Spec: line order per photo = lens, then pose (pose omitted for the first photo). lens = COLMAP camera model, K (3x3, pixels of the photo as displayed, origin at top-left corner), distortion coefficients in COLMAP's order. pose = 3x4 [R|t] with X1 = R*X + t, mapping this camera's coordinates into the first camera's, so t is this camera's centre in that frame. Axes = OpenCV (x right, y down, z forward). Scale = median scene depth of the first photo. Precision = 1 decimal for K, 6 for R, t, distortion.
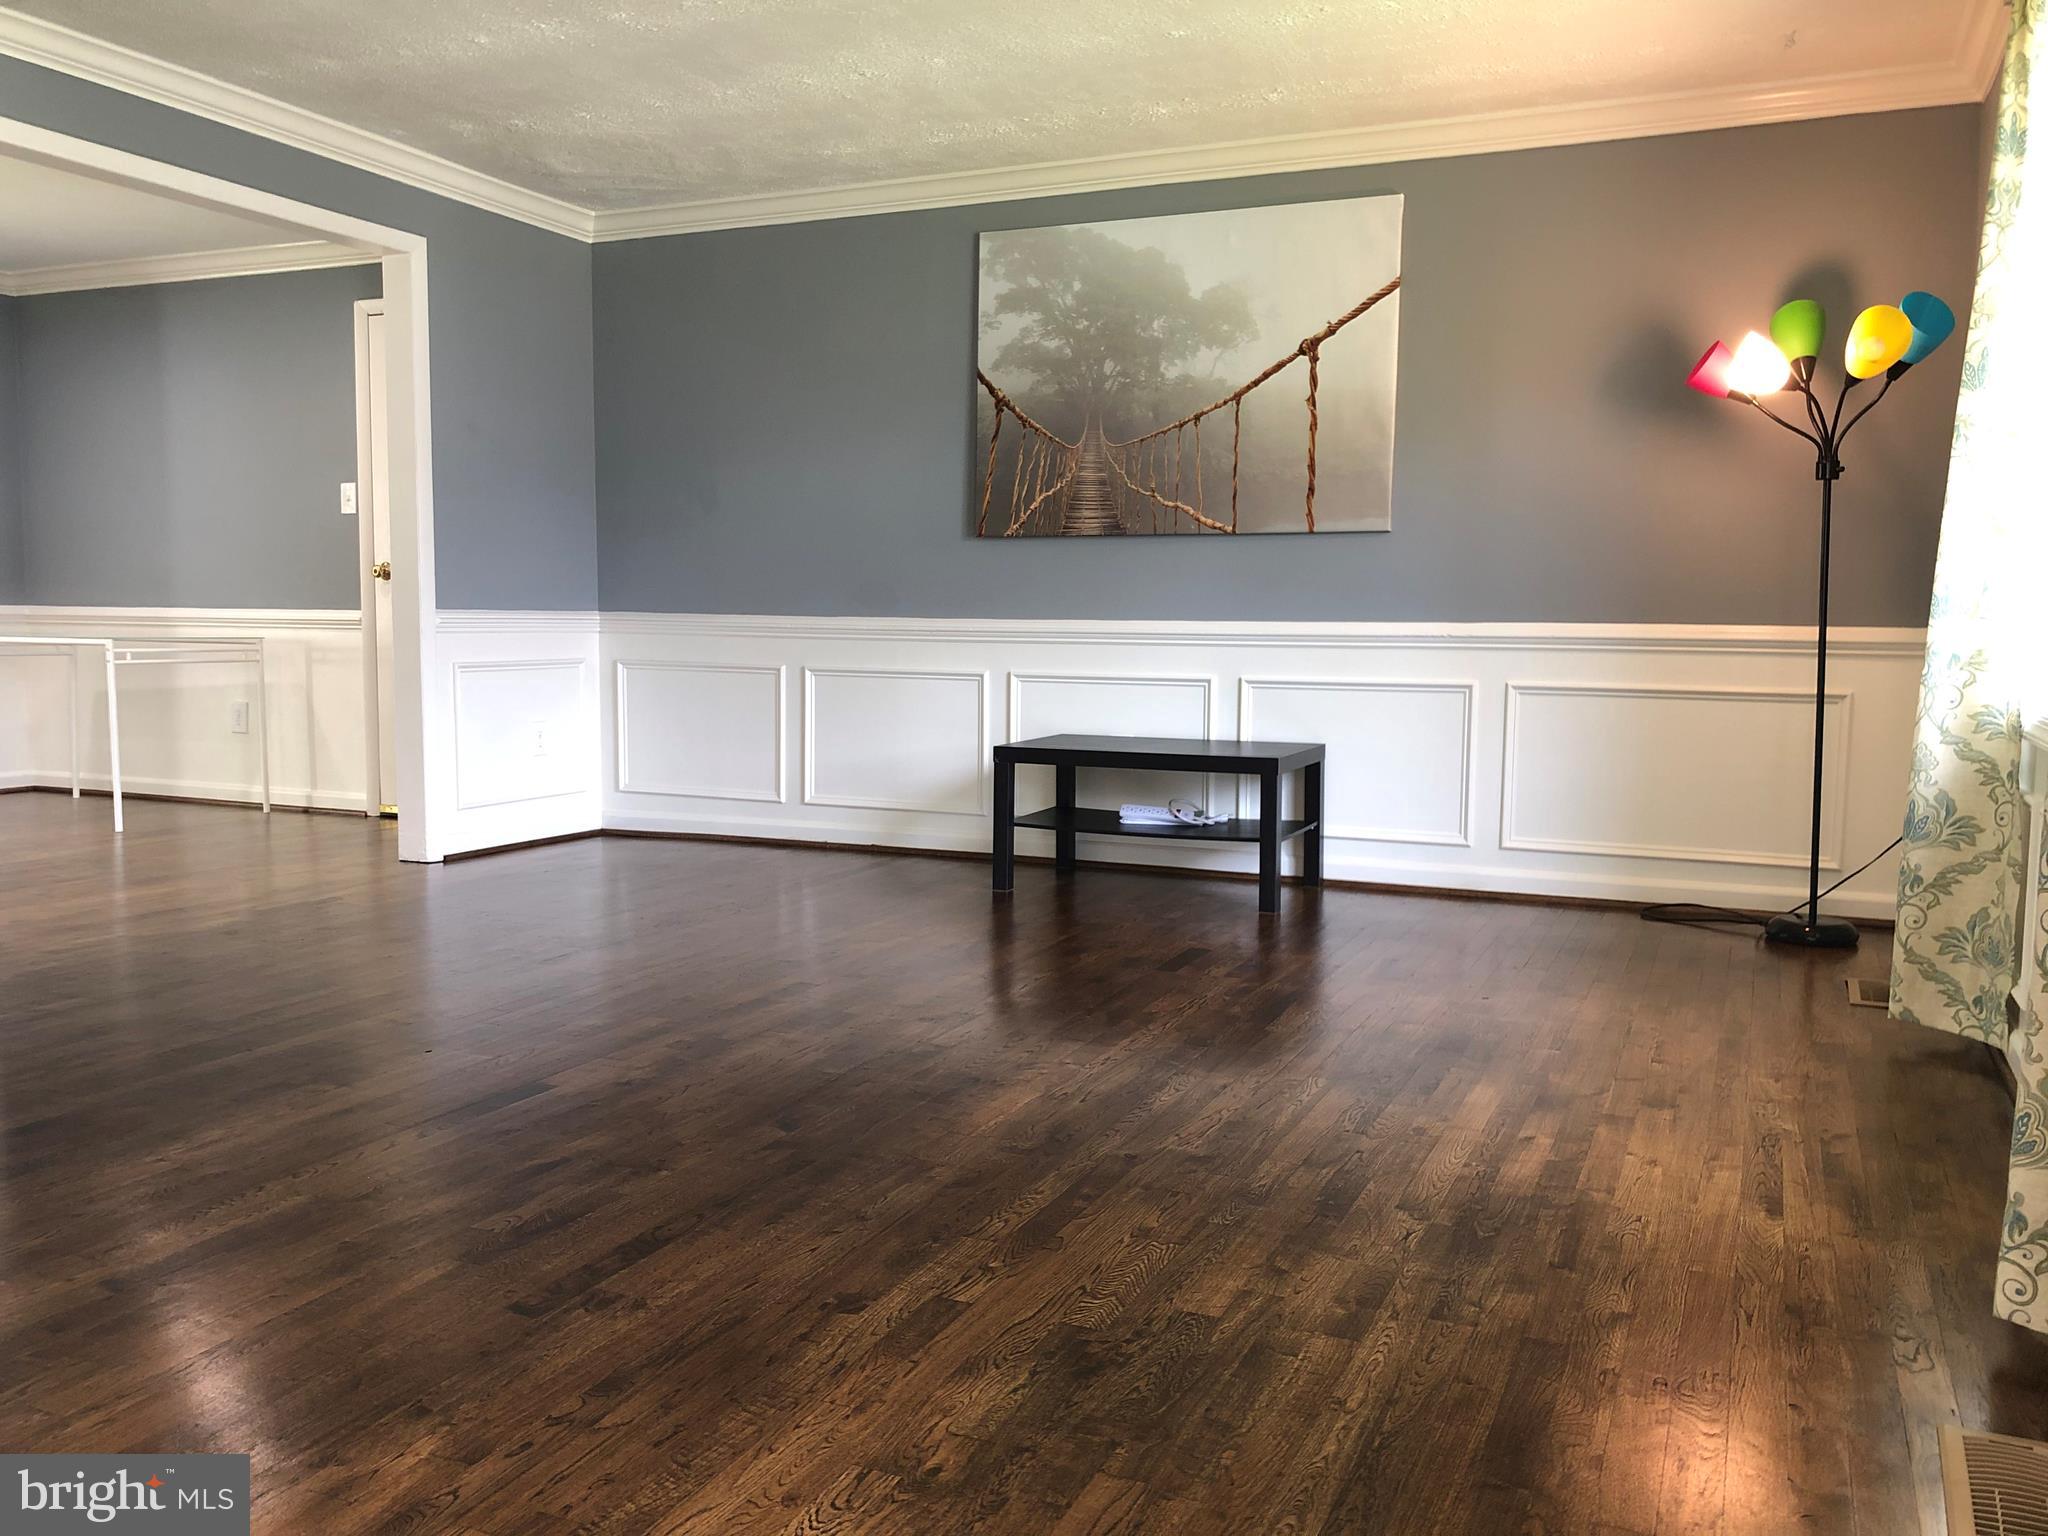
lens RADIAL K [[1677.2, 0, 1027.1], [0, 1677.2, 766.2], [0, 0, 1]] dist [0.075587, -0.116842]
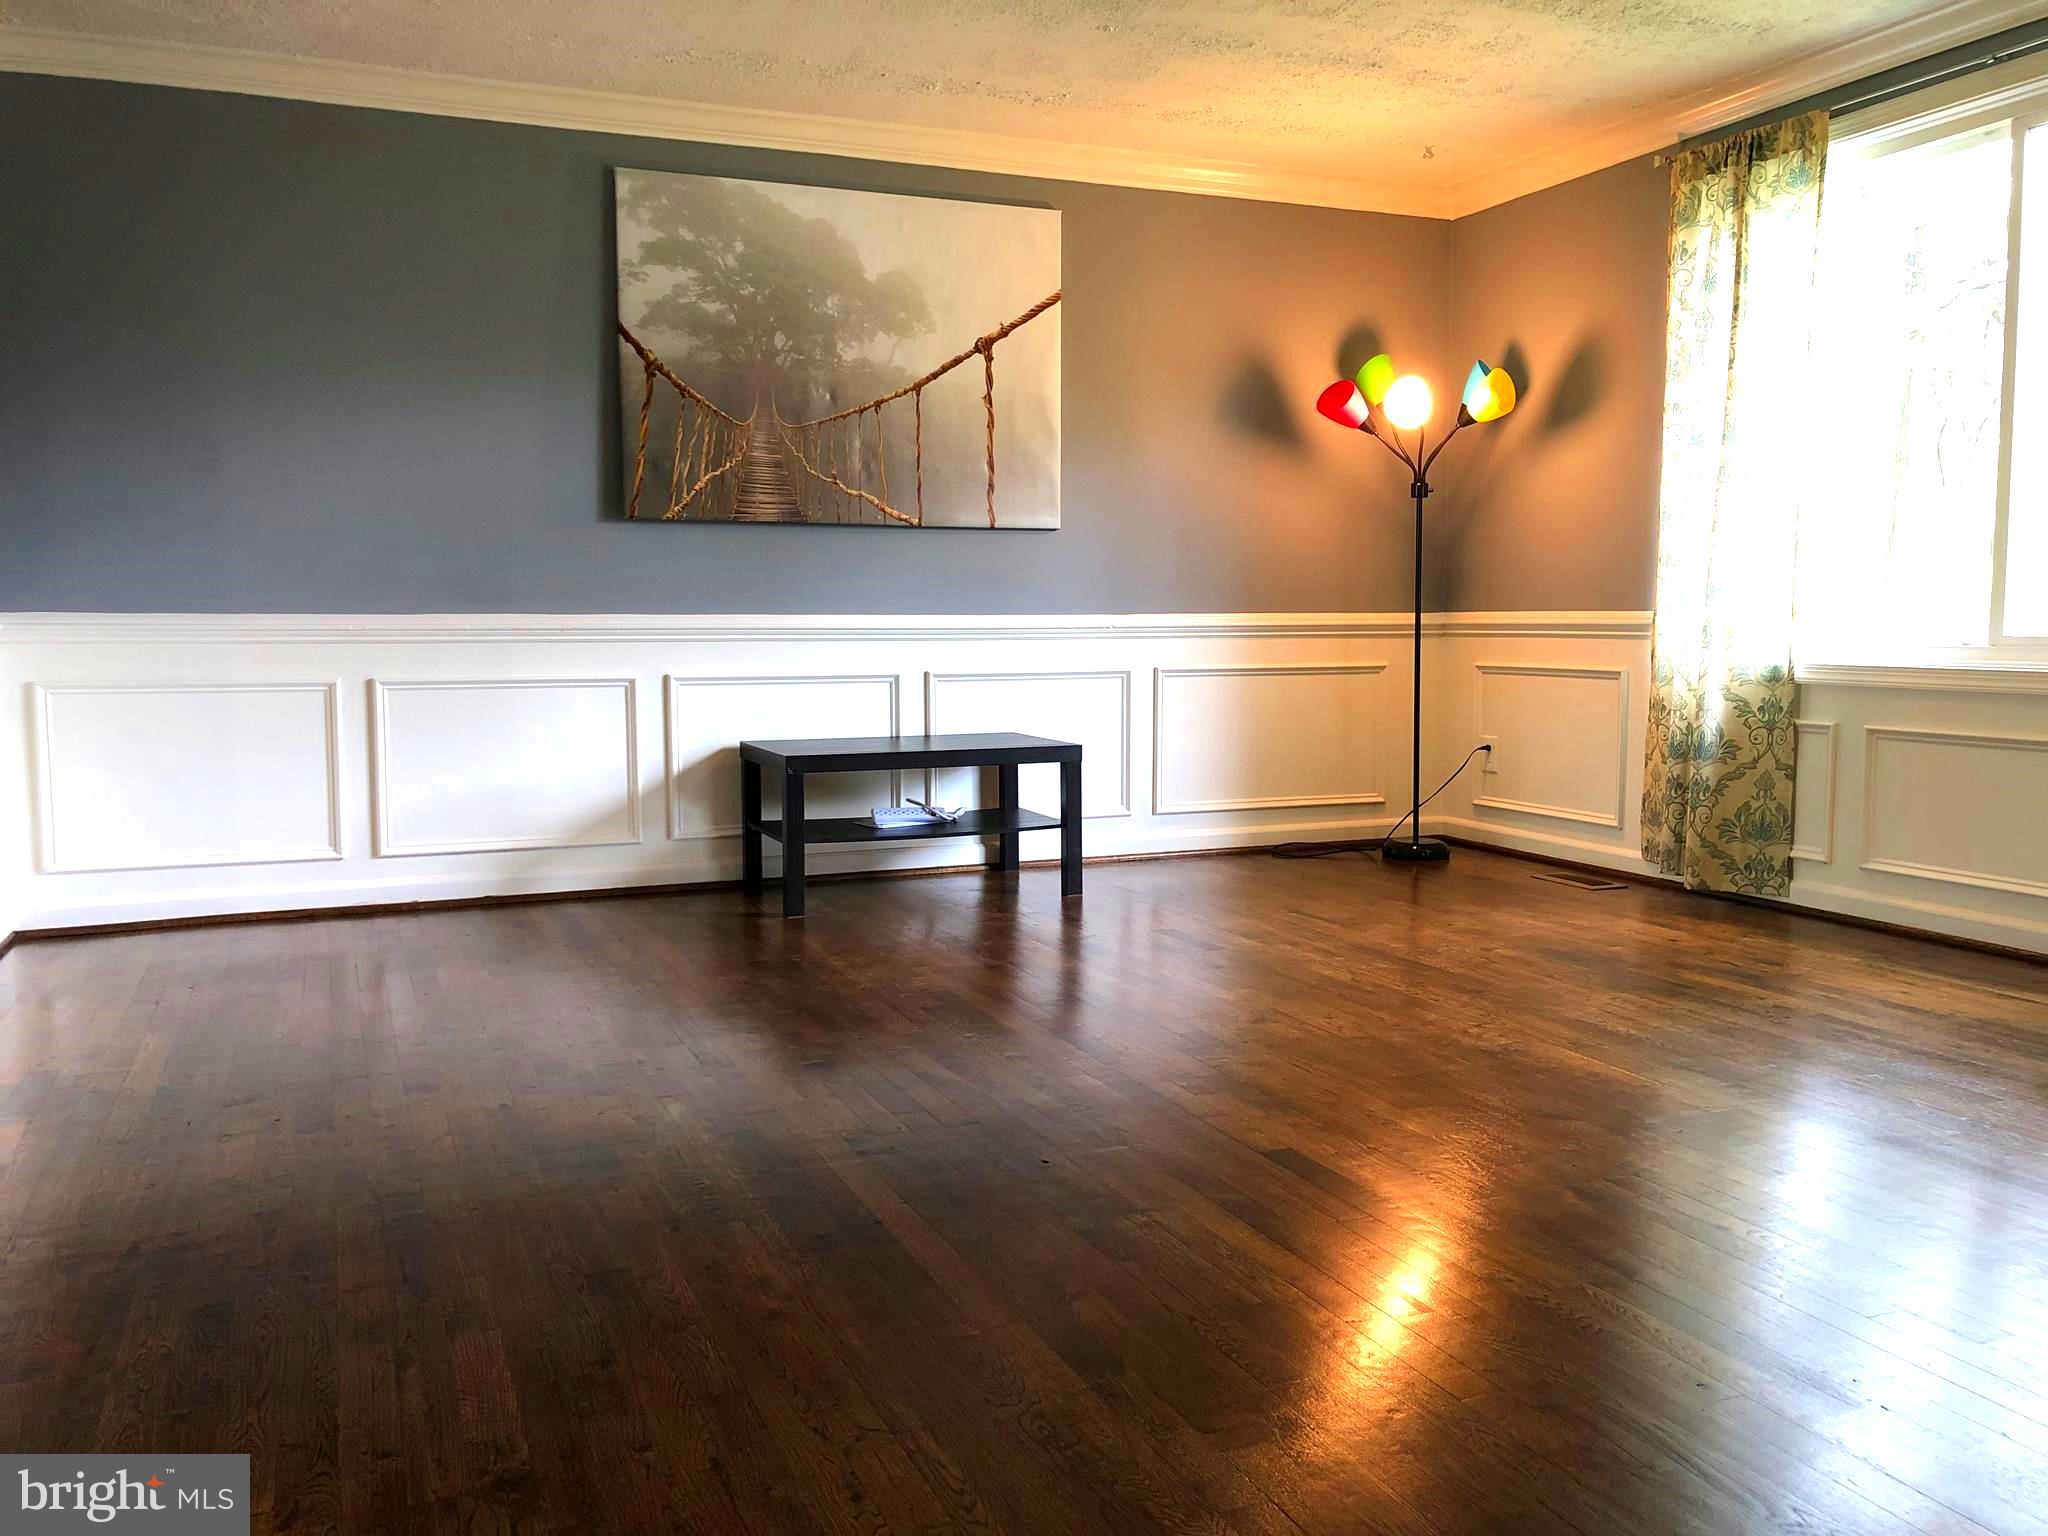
lens RADIAL K [[1634.7, 0, 1024.0], [0, 1634.7, 768.0], [0, 0, 1]] dist [0.112486, -0.396002]
pose [[0.691543, -0.073953, 0.718540, -0.538096], [0.075068, 0.996717, 0.030336, -0.021123], [-0.718424, 0.032960, 0.694824, 0.290804]]
